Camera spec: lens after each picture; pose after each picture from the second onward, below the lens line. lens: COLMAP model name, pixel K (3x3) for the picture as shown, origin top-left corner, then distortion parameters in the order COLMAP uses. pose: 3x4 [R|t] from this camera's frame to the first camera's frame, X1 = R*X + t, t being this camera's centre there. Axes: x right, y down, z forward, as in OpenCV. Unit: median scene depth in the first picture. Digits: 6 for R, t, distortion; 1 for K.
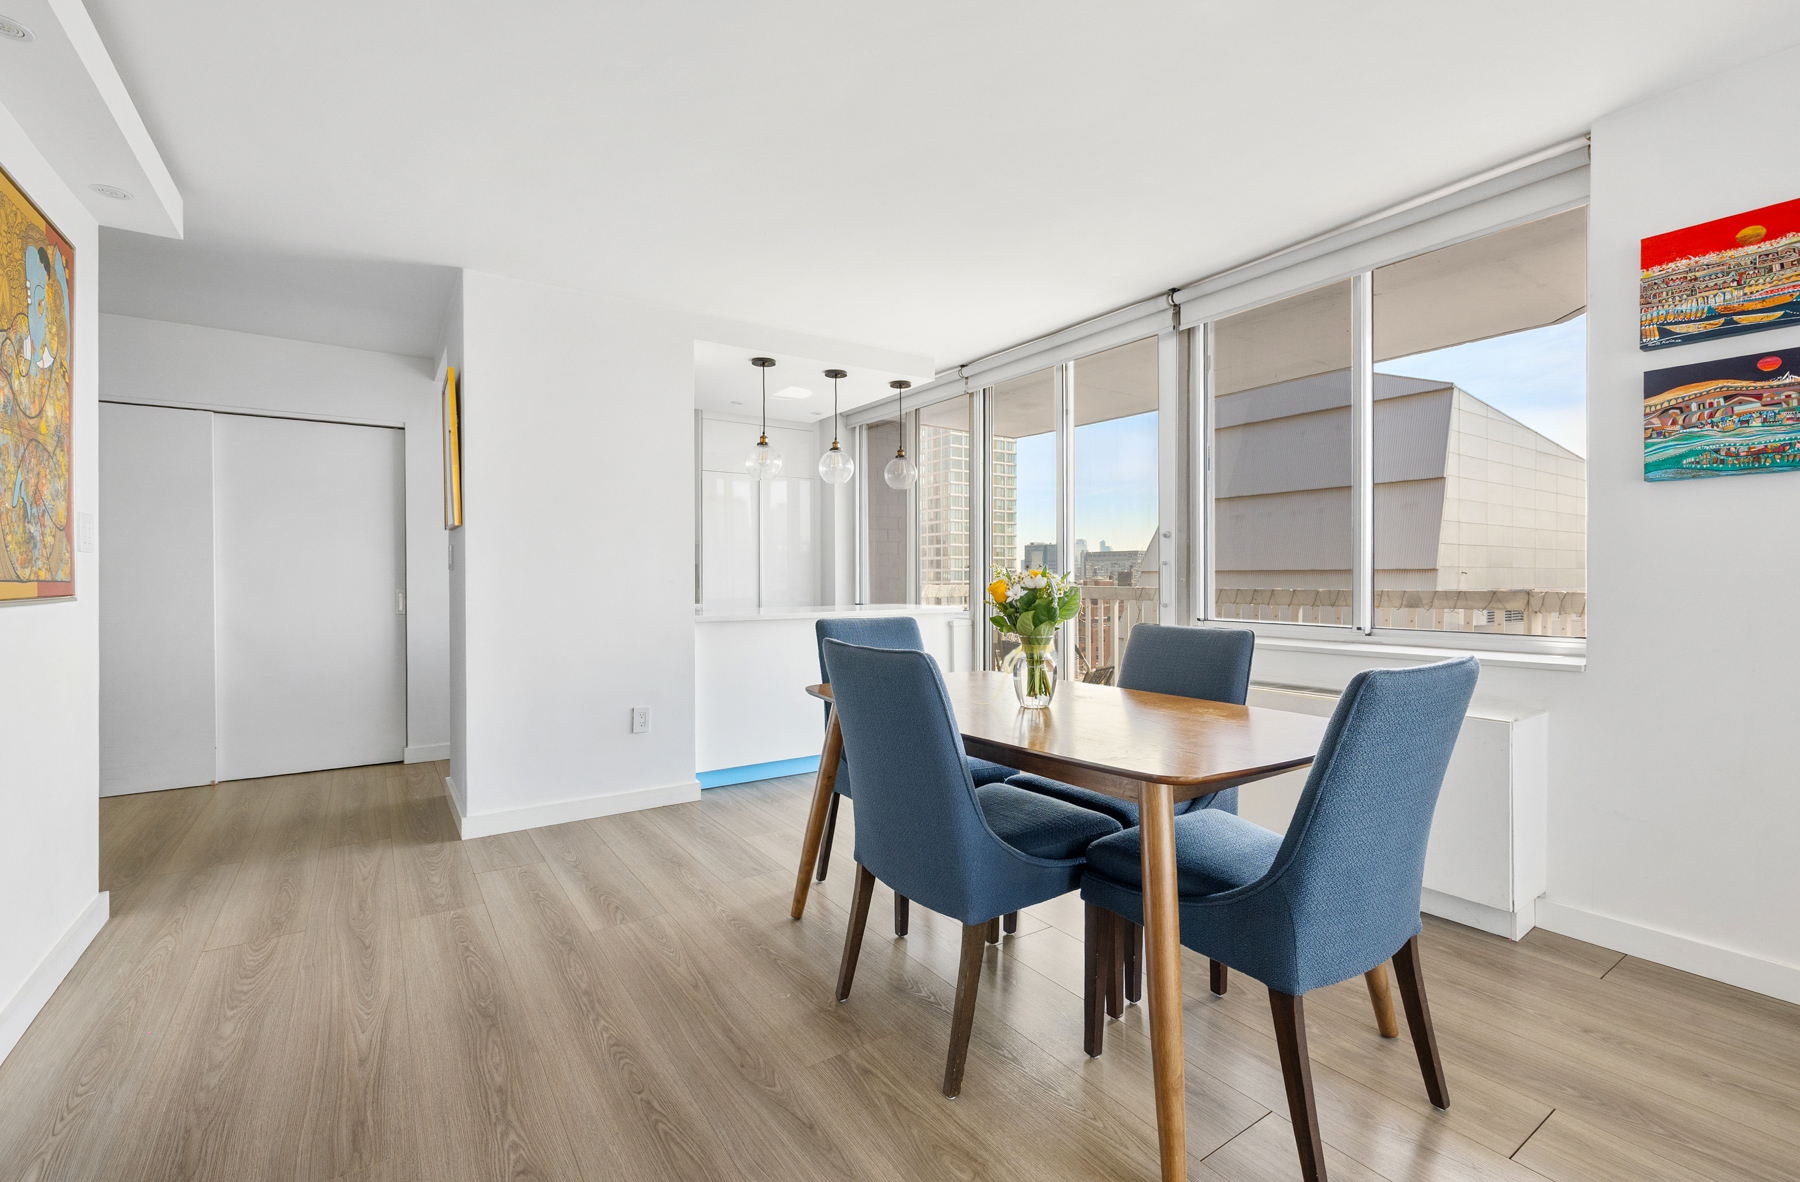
lens RADIAL K [[767.7, 0, 902.4], [0, 767.7, 587.0], [0, 0, 1]] dist [0.000605, 0.000147]
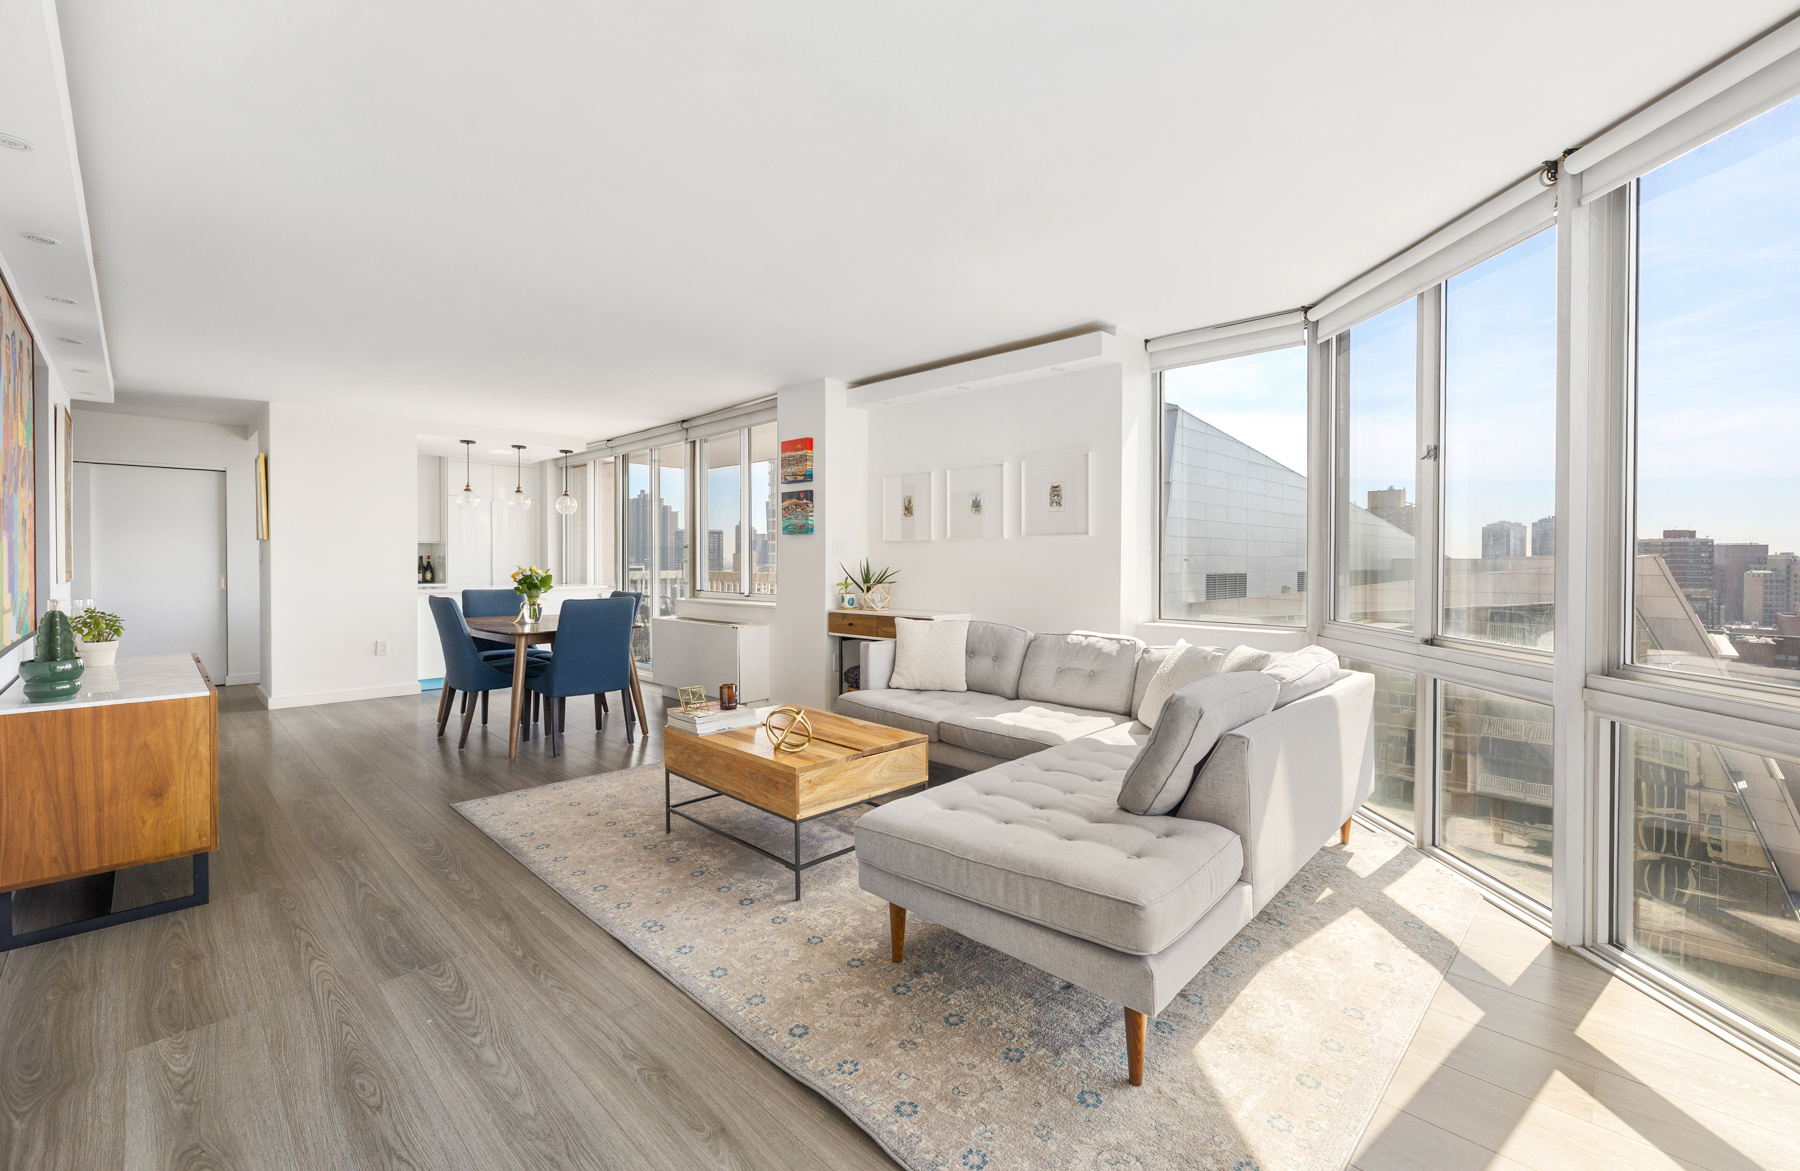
lens RADIAL K [[738.6, 0, 894.5], [0, 738.6, 570.2], [0, 0, 1]] dist [-0.009459, 0.000000]
pose [[0.981534, -0.000371, 0.191287, 0.485426], [0.000458, 1.000000, -0.000409, -0.007293], [-0.191287, 0.000489, 0.981534, -0.873881]]
